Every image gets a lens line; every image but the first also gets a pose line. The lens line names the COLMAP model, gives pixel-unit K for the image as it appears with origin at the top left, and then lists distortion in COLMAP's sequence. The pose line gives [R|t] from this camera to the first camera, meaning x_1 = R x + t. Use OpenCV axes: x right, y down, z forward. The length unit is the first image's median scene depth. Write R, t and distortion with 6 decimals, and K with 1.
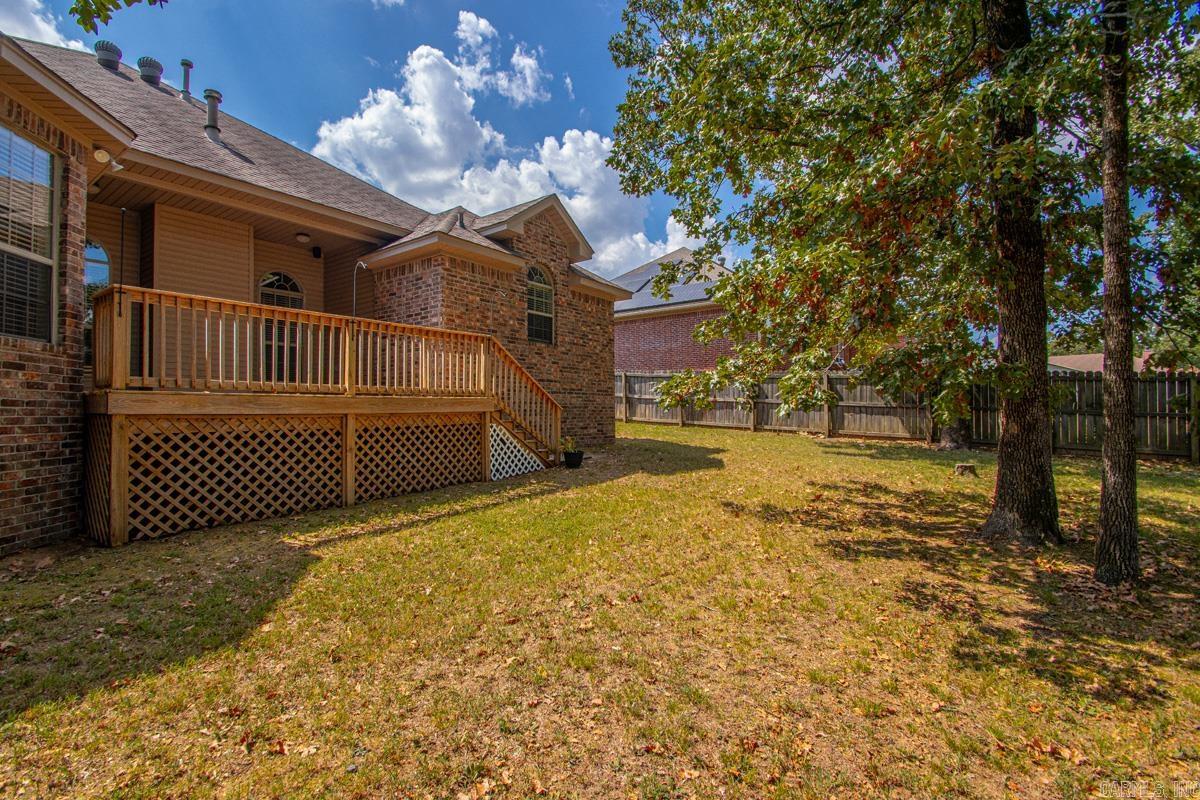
lens RADIAL K [[553.7, 0, 591.1], [0, 553.7, 395.8], [0, 0, 1]] dist [-0.004748, -0.001955]
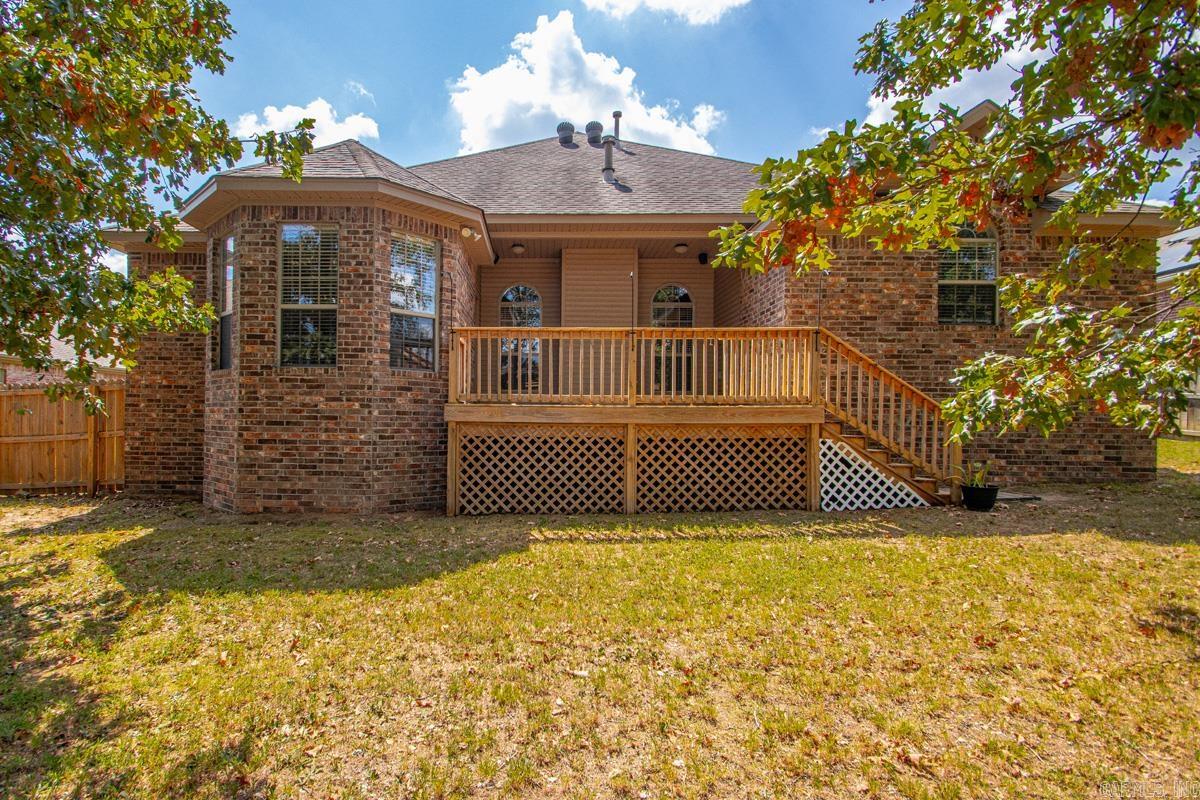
lens RADIAL K [[635.6, 0, 575.9], [0, 635.6, 419.7], [0, 0, 1]] dist [-0.005642, -0.000903]
pose [[0.578925, 0.008061, -0.815341, 0.433673], [0.011777, 0.999764, 0.018247, 0.002697], [0.815296, -0.020166, 0.578694, 0.235203]]
